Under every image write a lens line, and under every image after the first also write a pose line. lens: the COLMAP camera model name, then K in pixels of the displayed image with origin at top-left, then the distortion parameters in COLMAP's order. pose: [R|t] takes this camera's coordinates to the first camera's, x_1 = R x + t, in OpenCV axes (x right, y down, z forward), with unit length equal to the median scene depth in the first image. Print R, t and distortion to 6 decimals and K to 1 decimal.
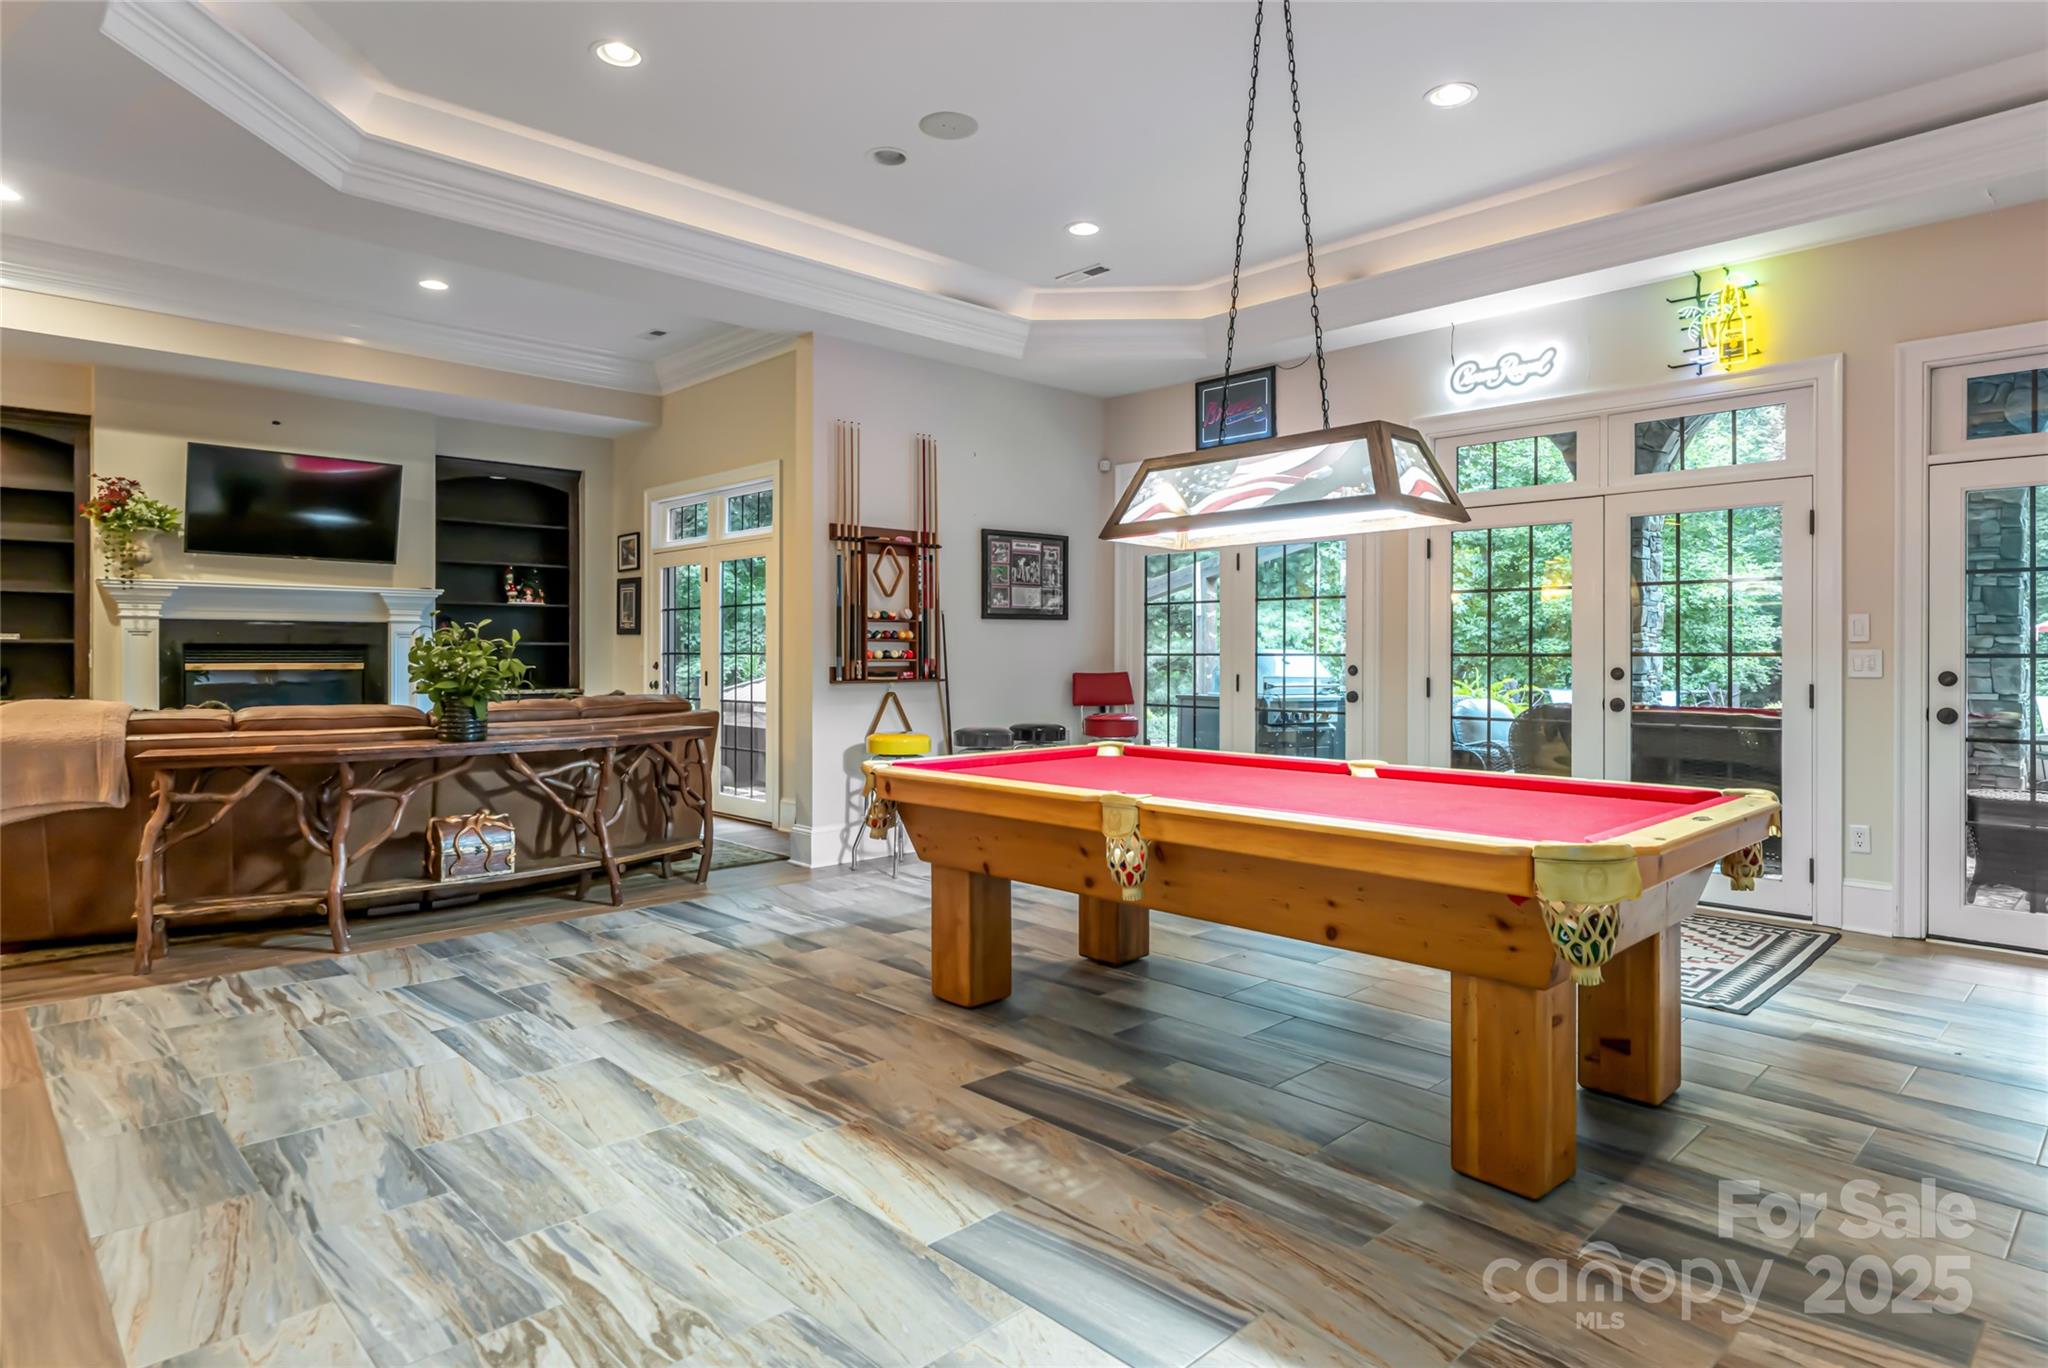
lens RADIAL K [[1120.0, 0, 1023.7], [0, 1120.0, 675.4], [0, 0, 1]] dist [-0.001748, 0.001920]
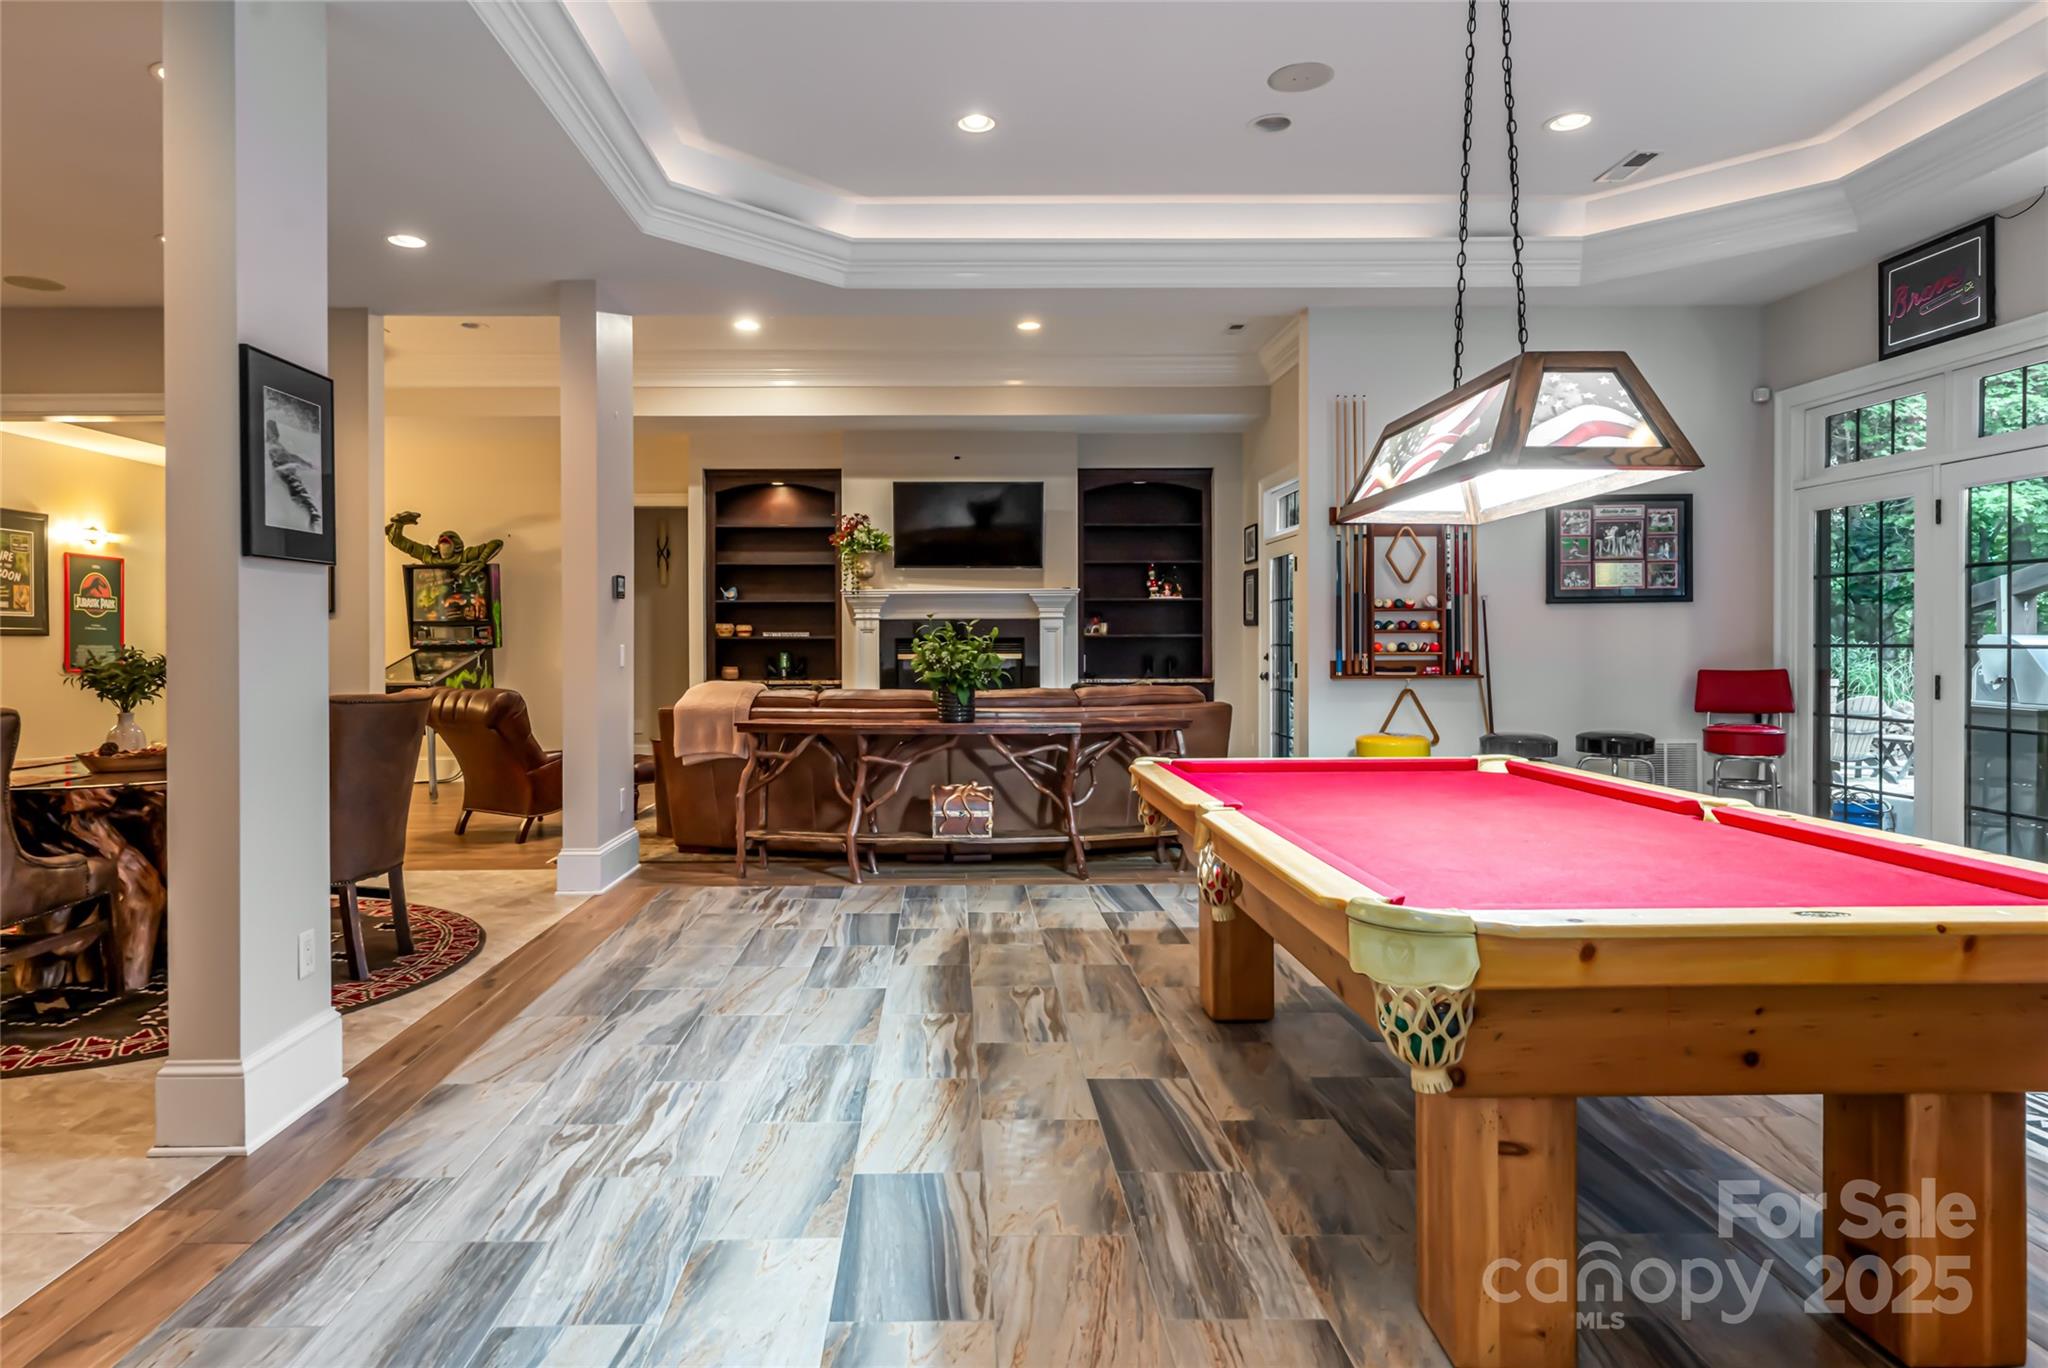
lens RADIAL K [[1216.7, 0, 1018.0], [0, 1216.7, 670.4], [0, 0, 1]] dist [0.002520, -0.002163]
pose [[0.736293, 0.012693, -0.676544, 0.432290], [-0.008698, 0.999919, 0.009294, -0.008897], [0.676607, -0.000958, 0.736343, 0.098459]]
